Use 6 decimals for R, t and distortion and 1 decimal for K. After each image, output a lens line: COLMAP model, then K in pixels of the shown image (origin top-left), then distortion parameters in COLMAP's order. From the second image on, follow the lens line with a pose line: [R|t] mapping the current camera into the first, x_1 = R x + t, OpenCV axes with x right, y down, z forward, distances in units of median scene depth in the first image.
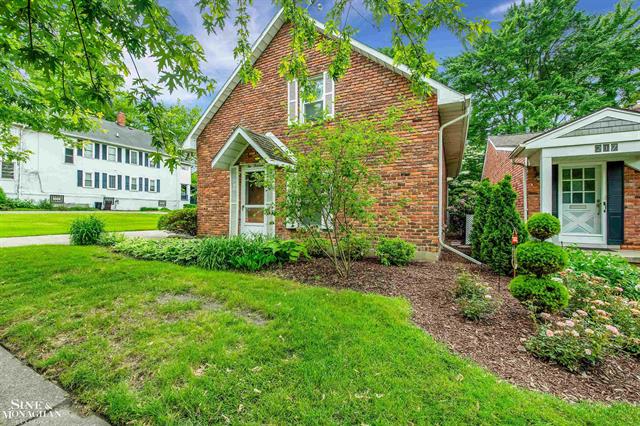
lens RADIAL K [[259.1, 0, 320.0], [0, 259.1, 210.9], [0, 0, 1]] dist [-0.001589, -0.000089]
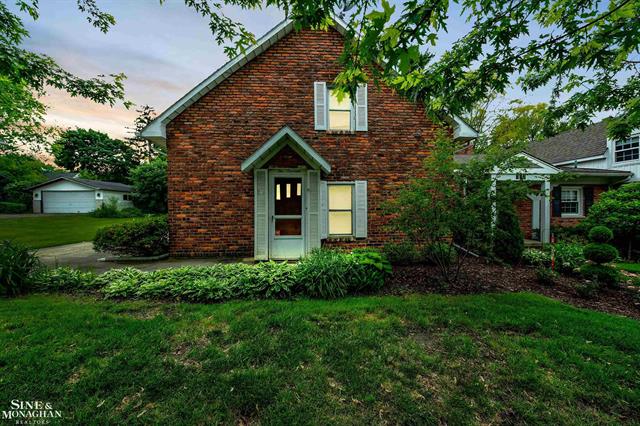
lens RADIAL K [[259.1, 0, 321.4], [0, 259.1, 212.0], [0, 0, 1]] dist [-0.001589, -0.000089]
pose [[0.869993, -0.009241, 0.492977, -0.562916], [0.003242, 0.999910, 0.013023, -0.044210], [-0.493053, -0.009732, 0.869945, 0.170616]]
